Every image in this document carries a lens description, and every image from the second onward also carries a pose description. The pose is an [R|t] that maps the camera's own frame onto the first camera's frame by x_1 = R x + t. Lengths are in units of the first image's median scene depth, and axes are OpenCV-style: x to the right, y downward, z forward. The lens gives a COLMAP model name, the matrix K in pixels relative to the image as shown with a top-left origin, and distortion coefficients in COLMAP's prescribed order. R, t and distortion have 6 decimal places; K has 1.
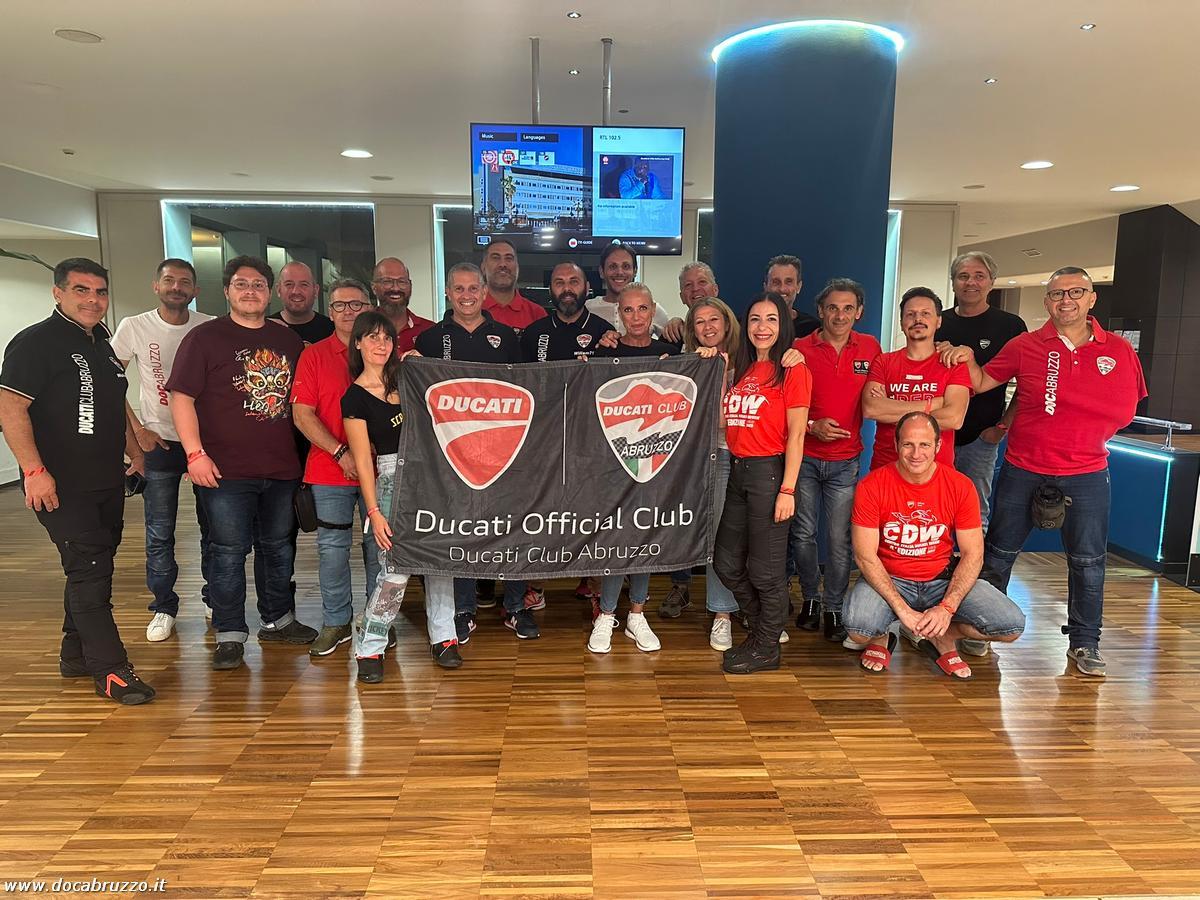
lens RADIAL K [[838.9, 0, 602.7], [0, 838.9, 451.4], [0, 0, 1]] dist [-0.002655, -0.077718]
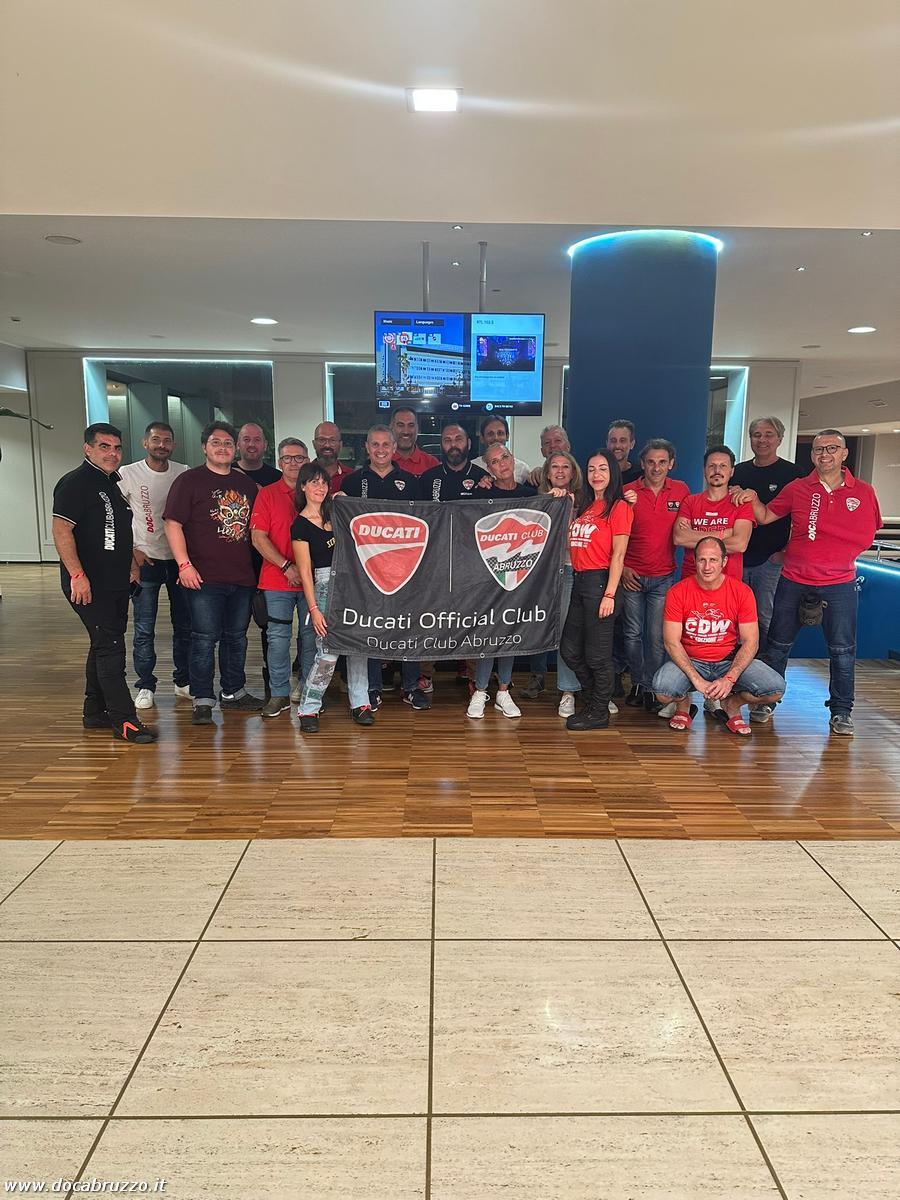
lens RADIAL K [[838.9, 0, 451.7], [0, 838.9, 614.3], [0, 0, 1]] dist [-0.002655, -0.077718]
pose [[0.999653, 0.005728, -0.025723, -0.008785], [-0.005162, 0.999744, 0.022017, 0.047408], [0.025842, -0.021877, 0.999427, -0.355396]]
